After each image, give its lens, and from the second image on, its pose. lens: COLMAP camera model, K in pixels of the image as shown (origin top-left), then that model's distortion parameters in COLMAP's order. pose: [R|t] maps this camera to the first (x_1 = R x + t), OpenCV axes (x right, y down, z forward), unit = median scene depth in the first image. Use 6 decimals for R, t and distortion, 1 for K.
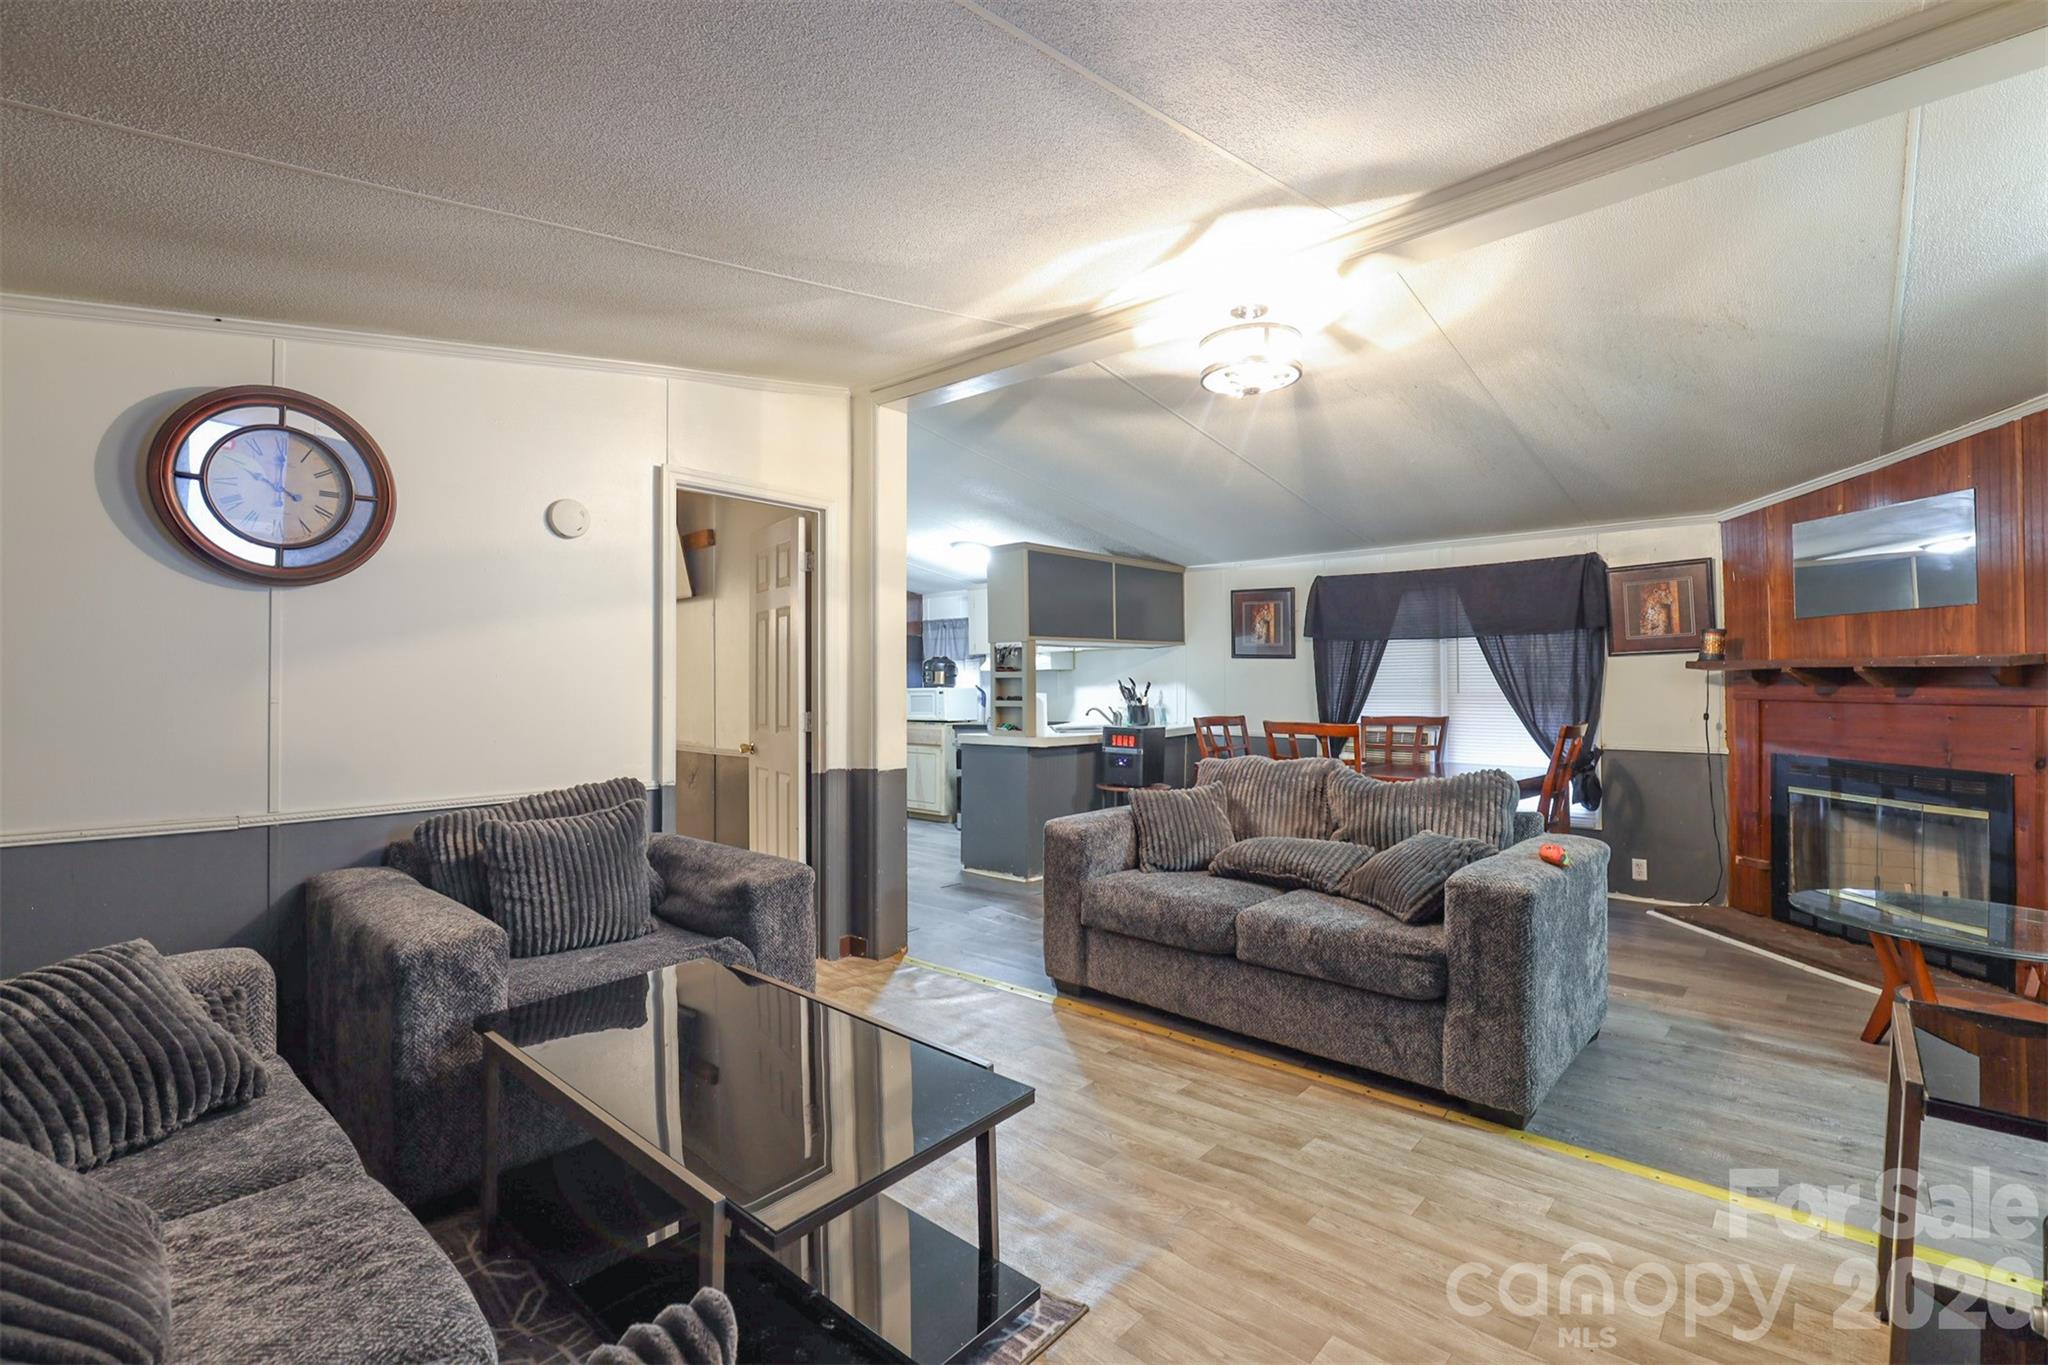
lens RADIAL K [[926.4, 0, 1016.3], [0, 926.4, 675.7], [0, 0, 1]] dist [-0.002381, -0.000065]
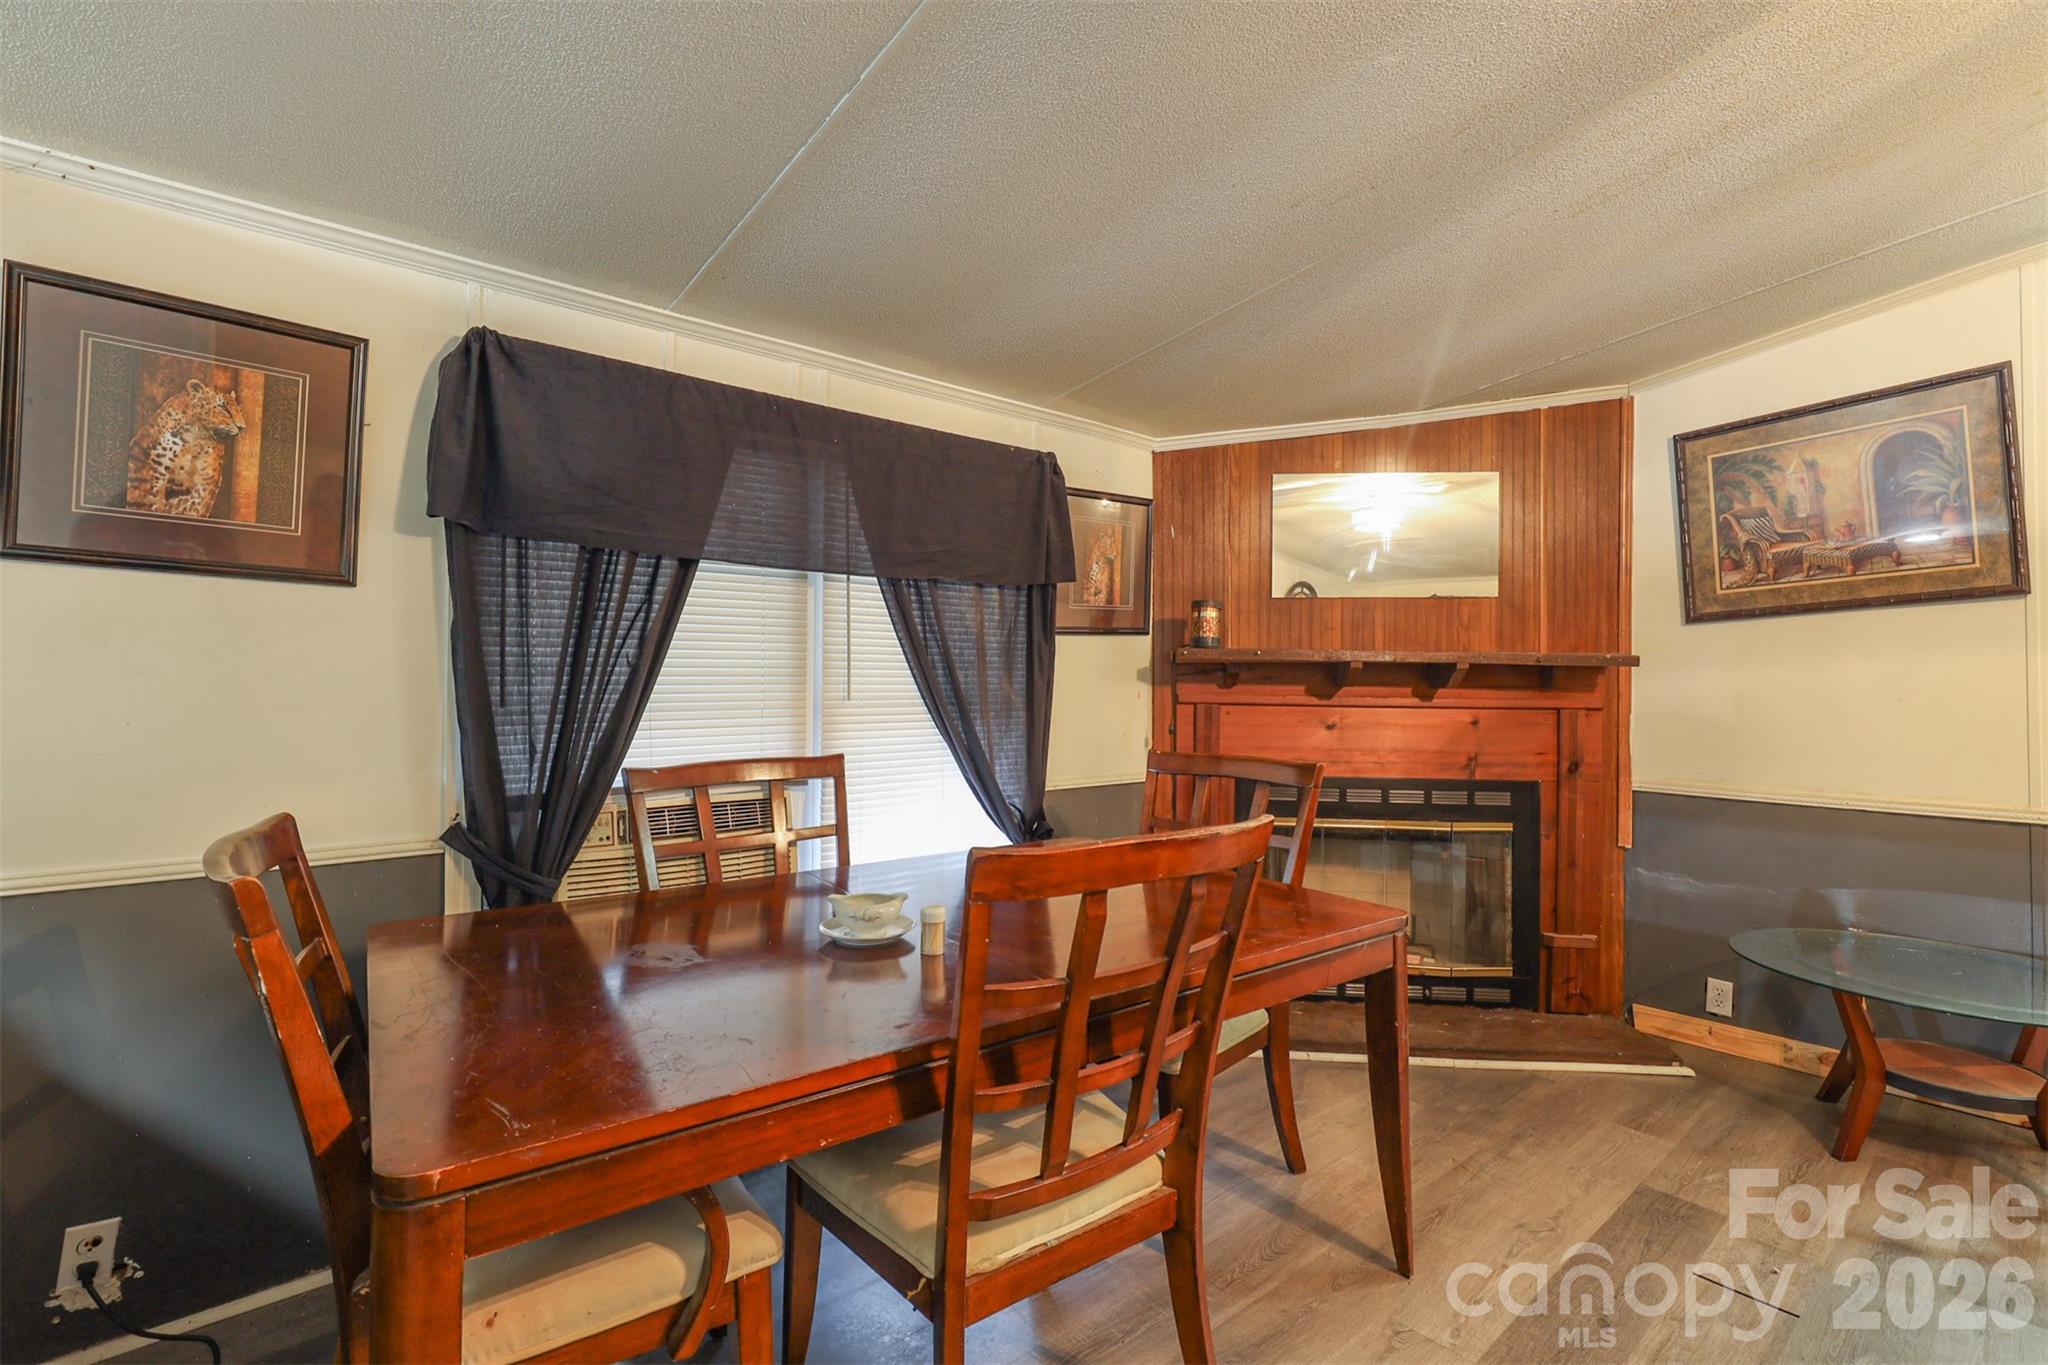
lens RADIAL K [[926.4, 0, 1016.3], [0, 926.4, 675.7], [0, 0, 1]] dist [-0.002381, -0.000065]
pose [[0.117416, 0.009356, 0.993039, 0.045924], [-0.016545, 0.999835, -0.007464, 0.009802], [-0.992945, -0.015553, 0.117551, 0.913627]]
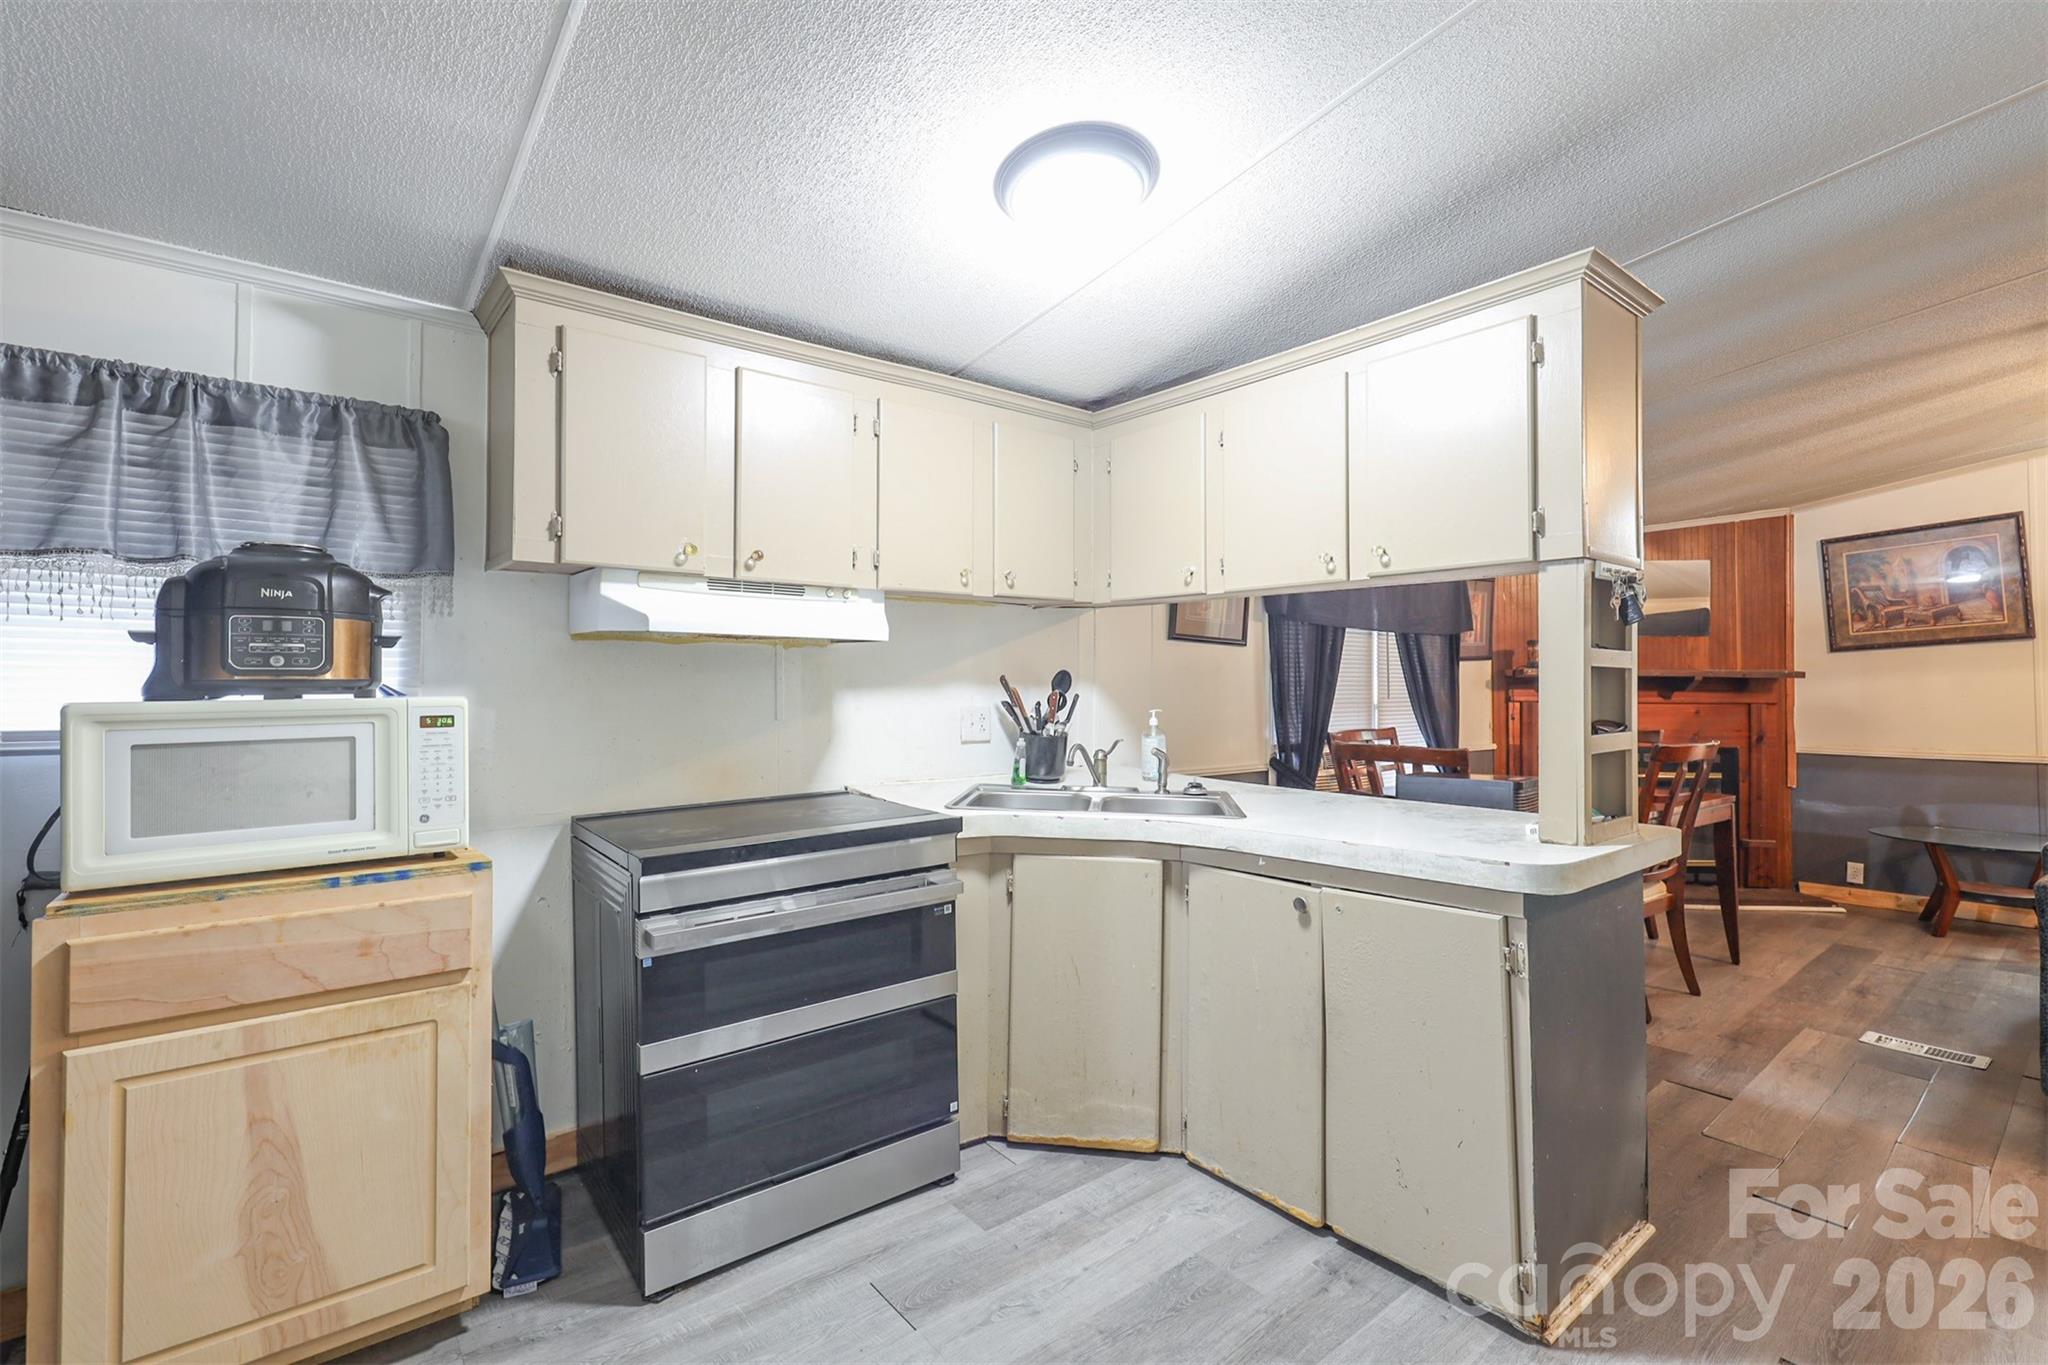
lens RADIAL K [[926.4, 0, 1016.3], [0, 926.4, 675.7], [0, 0, 1]] dist [-0.002381, -0.000065]
pose [[0.138038, 0.016549, 0.990289, -0.414343], [-0.011200, 0.999823, -0.015147, 0.014805], [-0.990364, -0.009000, 0.138199, 1.282041]]
